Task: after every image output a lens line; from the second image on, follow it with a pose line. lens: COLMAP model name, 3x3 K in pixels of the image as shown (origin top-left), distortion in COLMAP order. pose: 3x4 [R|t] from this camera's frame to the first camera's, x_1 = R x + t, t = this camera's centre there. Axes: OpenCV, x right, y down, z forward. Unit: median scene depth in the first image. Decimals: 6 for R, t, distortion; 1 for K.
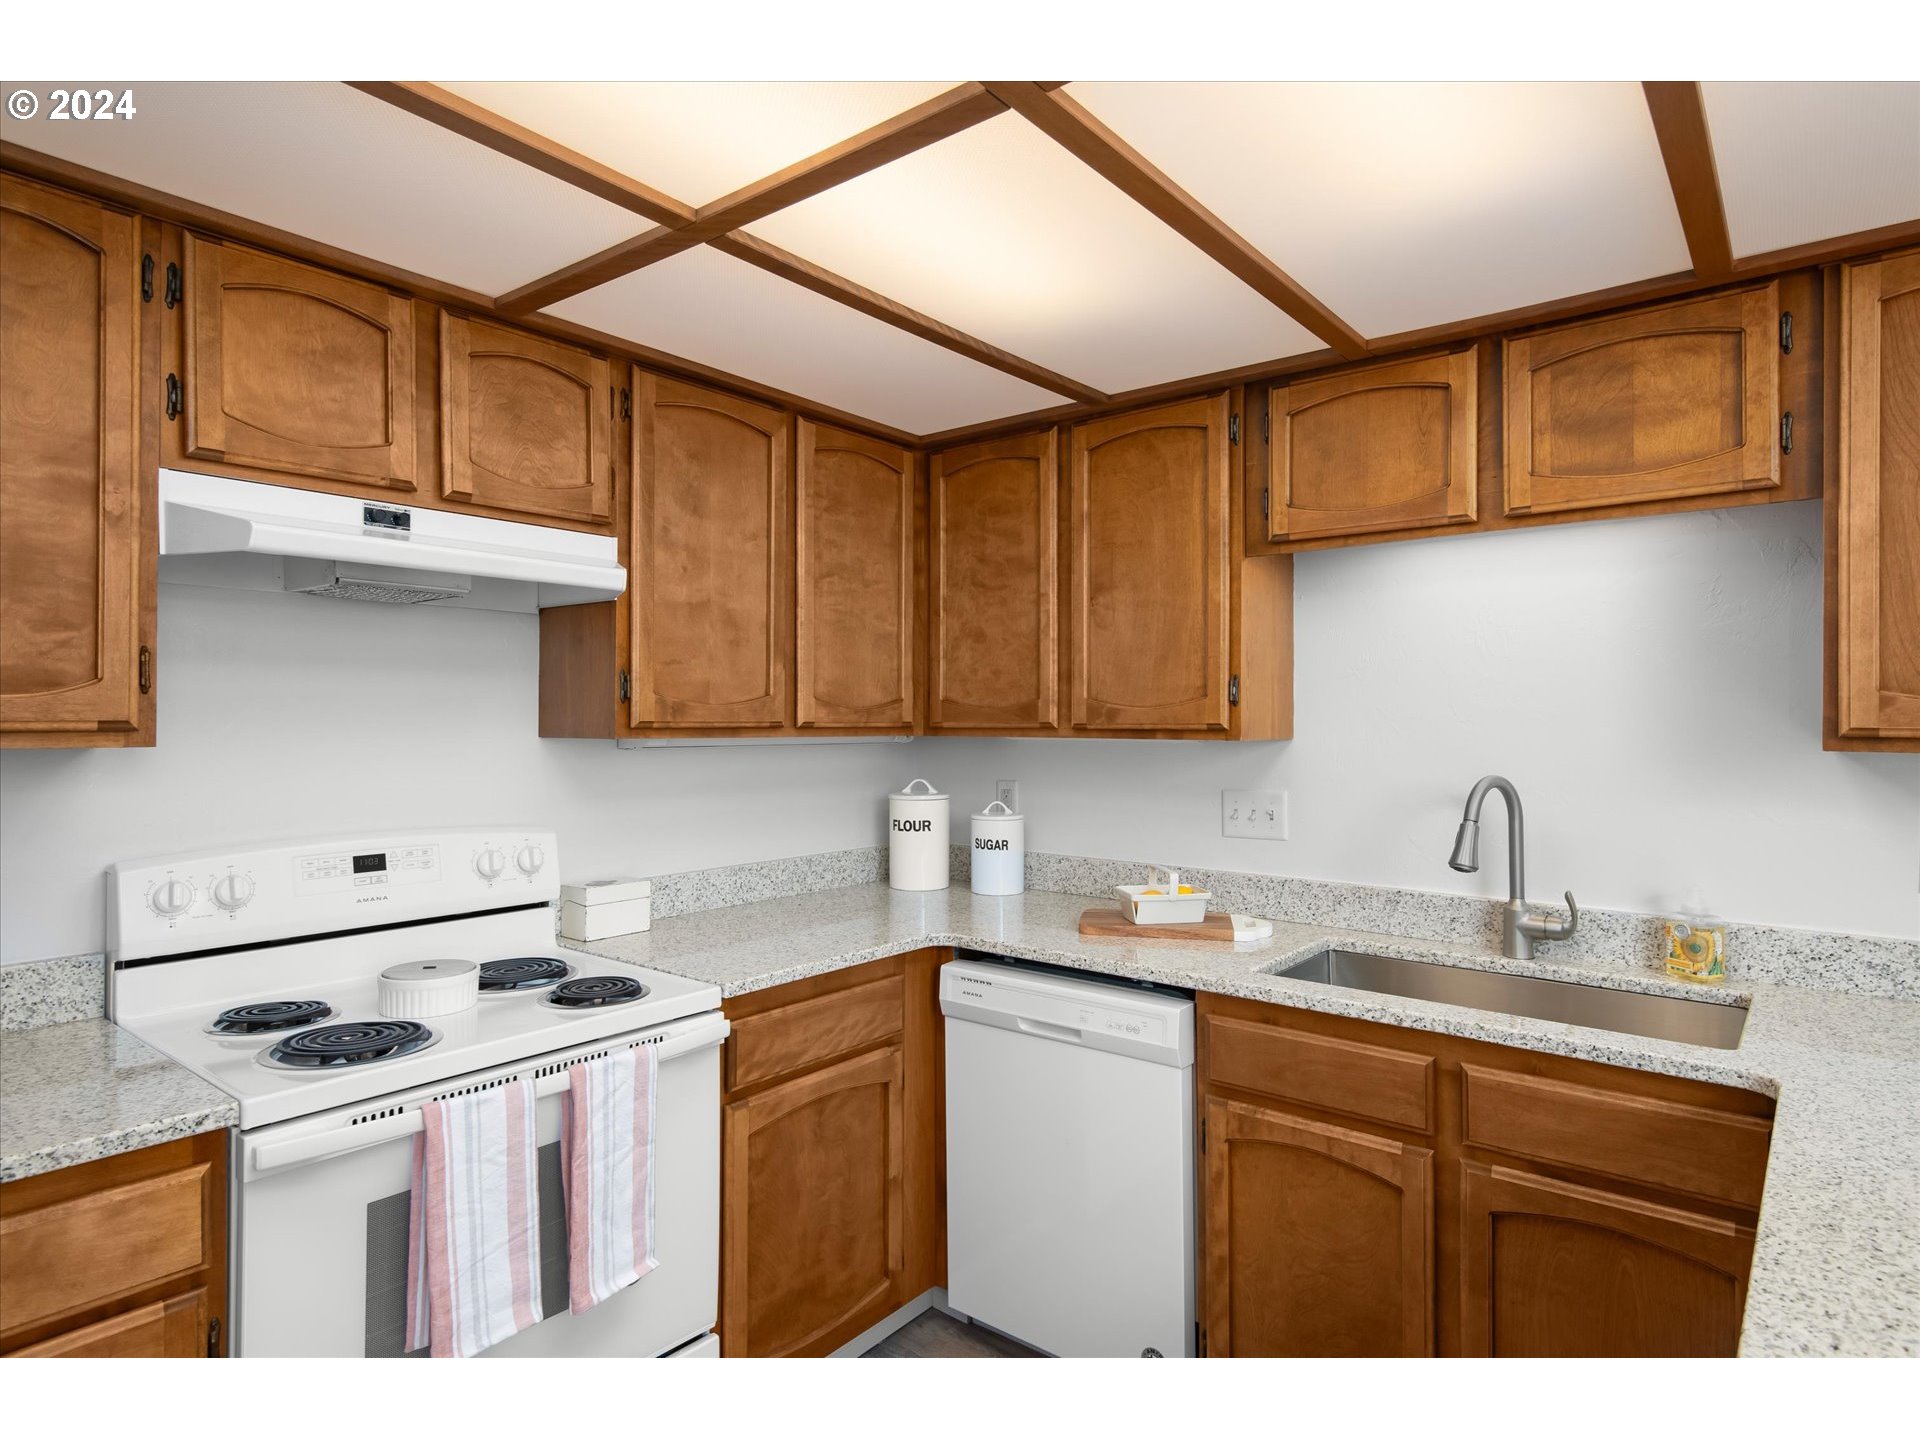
lens RADIAL K [[1083.3, 0, 950.3], [0, 1083.3, 730.3], [0, 0, 1]] dist [0.029197, -0.017092]
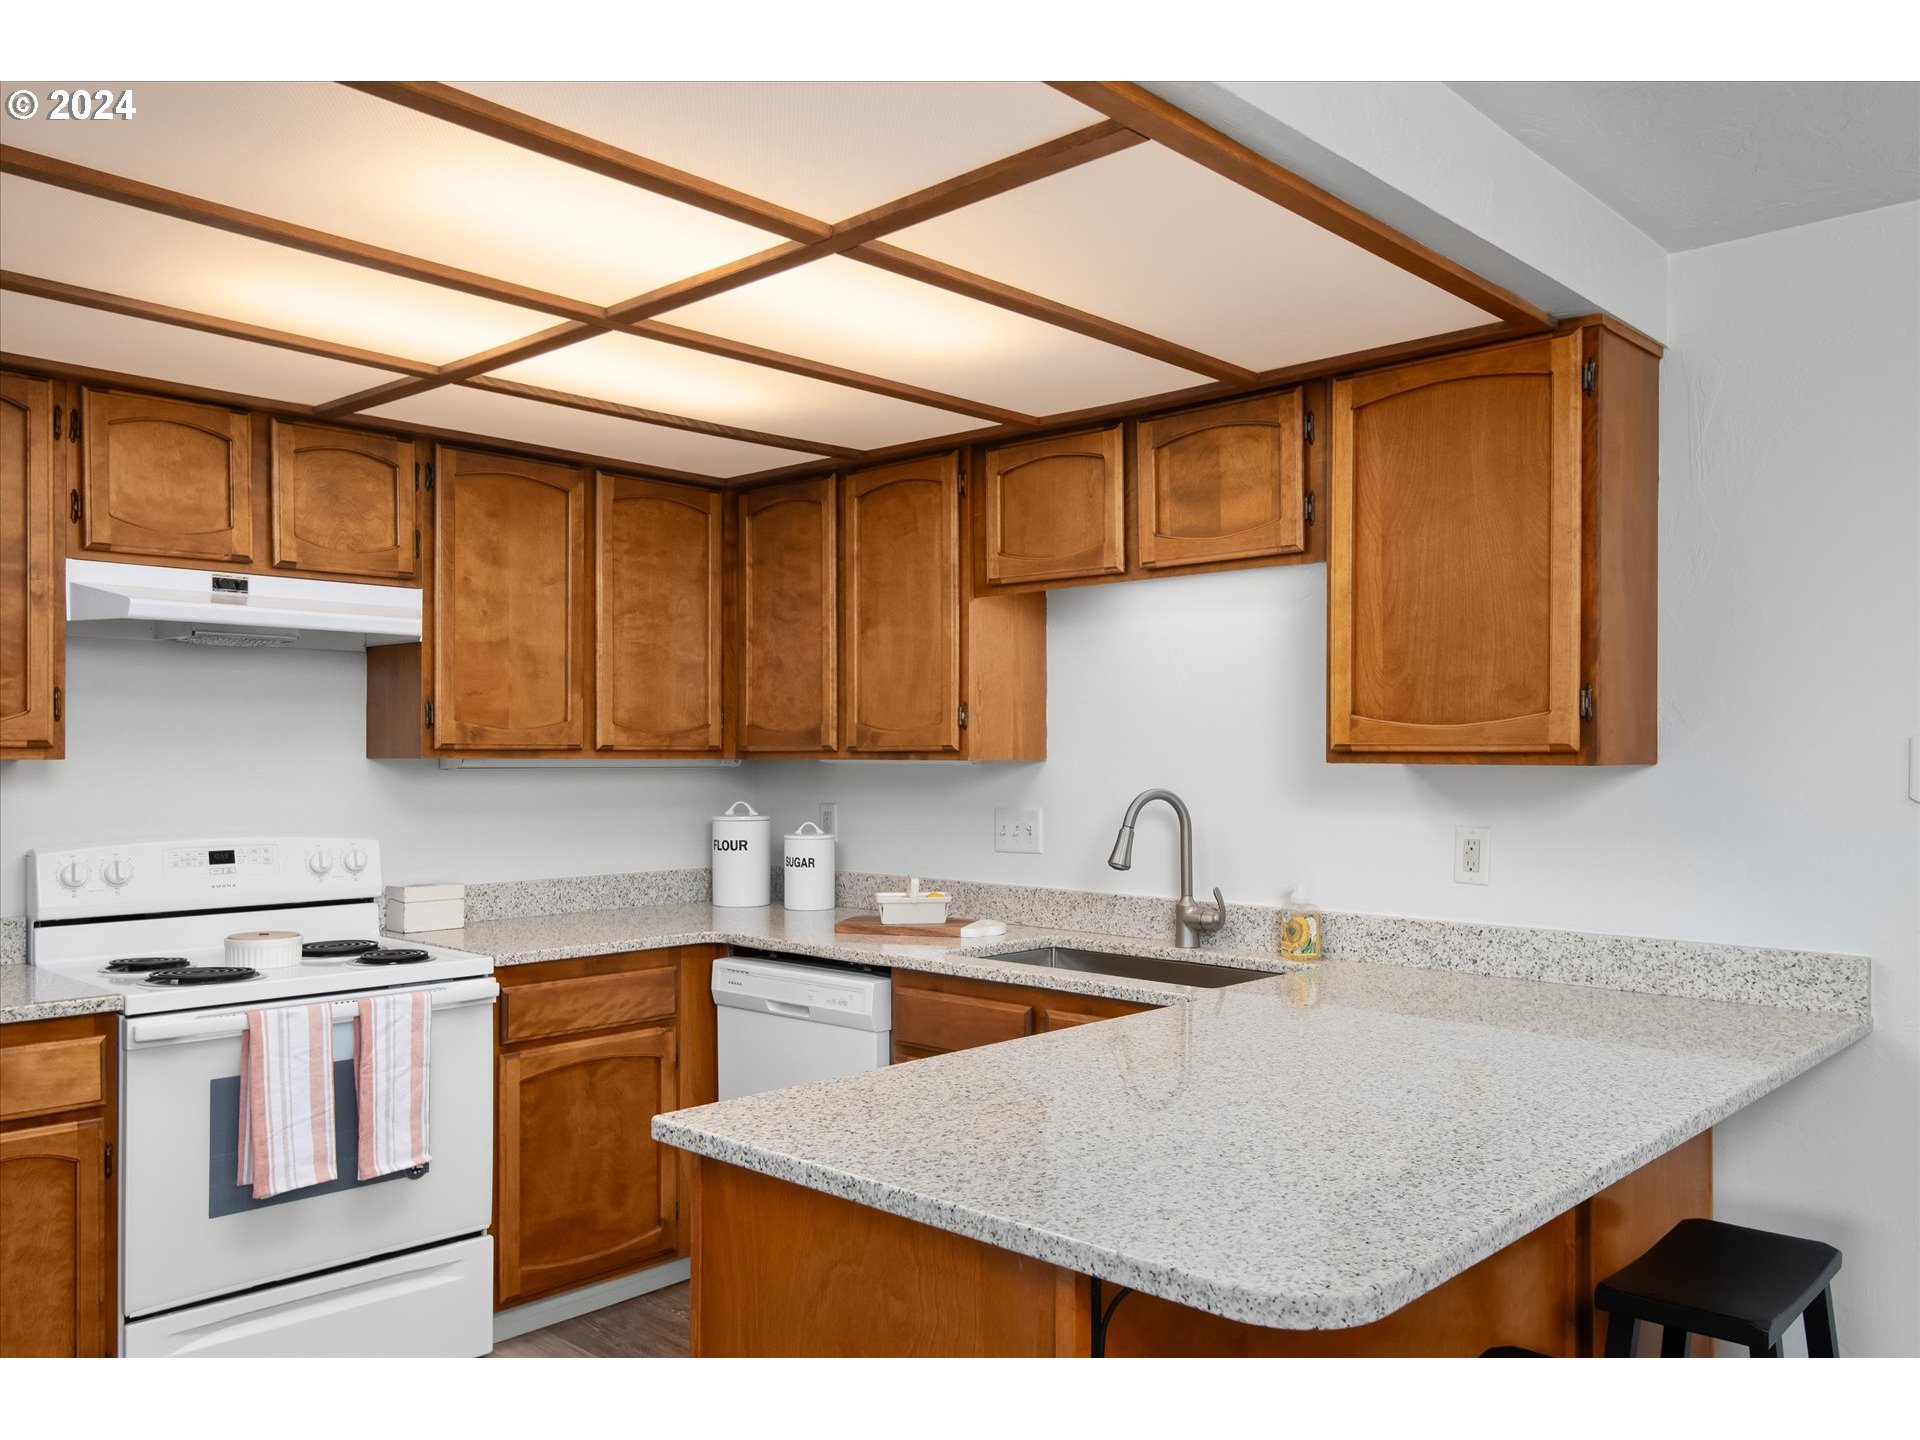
lens RADIAL K [[1472.9, 0, 926.5], [0, 1472.9, 781.2], [0, 0, 1]] dist [0.015750, -0.000760]
pose [[0.997113, 0.000089, -0.075937, 0.404873], [0.000518, 0.999968, 0.007966, 0.022563], [0.075935, -0.007983, 0.997081, -0.630616]]
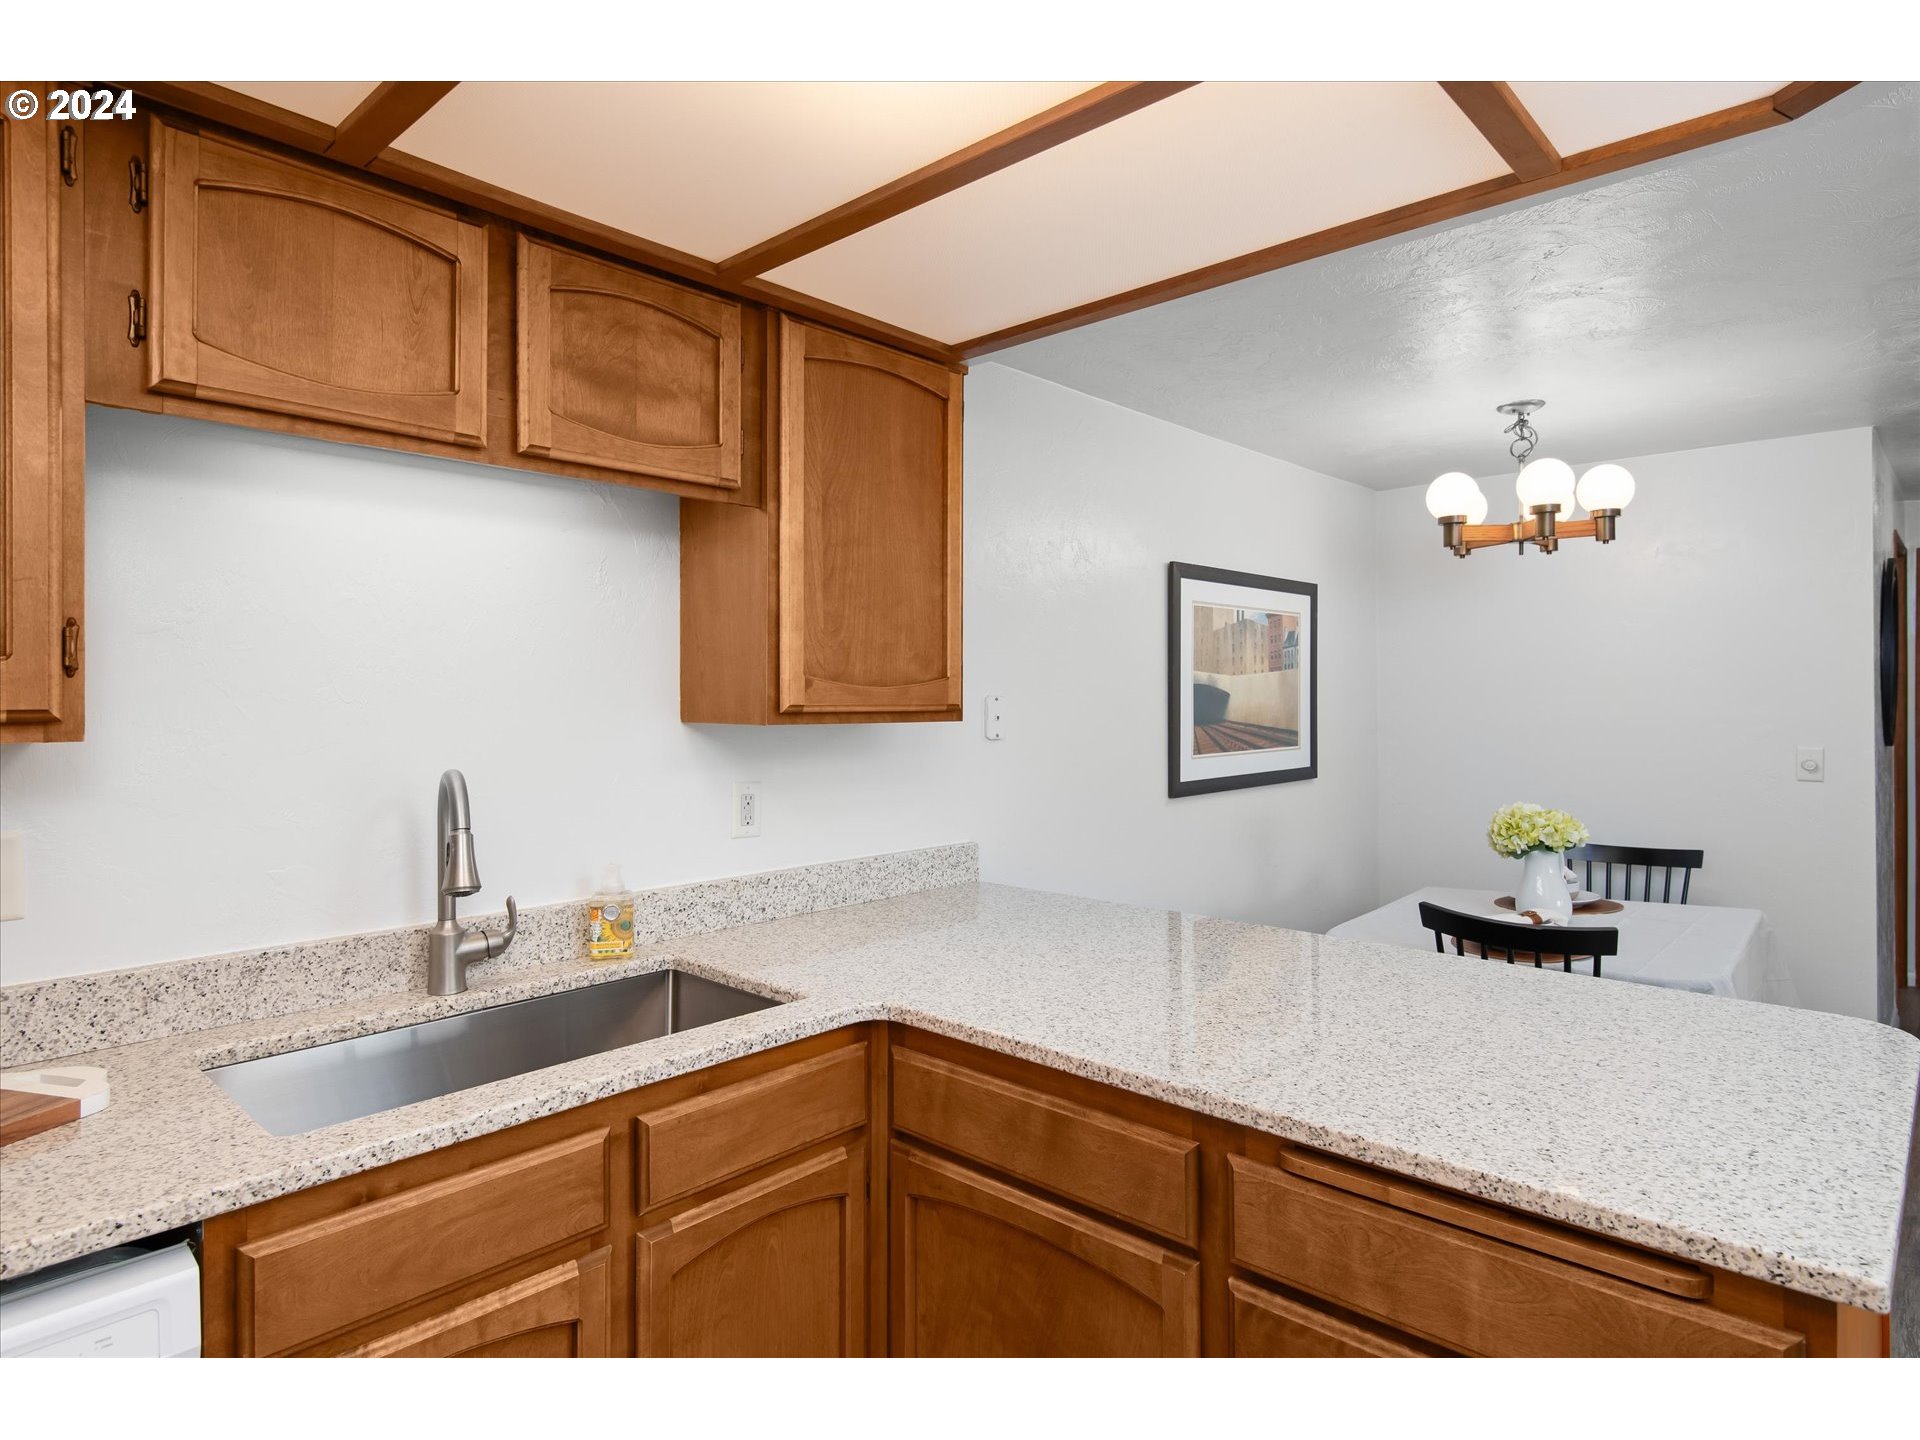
lens RADIAL K [[1083.3, 0, 971.2], [0, 1083.3, 704.5], [0, 0, 1]] dist [0.029197, -0.017092]
pose [[0.034884, -0.009871, 0.999343, -0.307594], [0.012218, 0.999881, 0.009449, -0.009810], [-0.999317, 0.011880, 0.035000, 0.646834]]
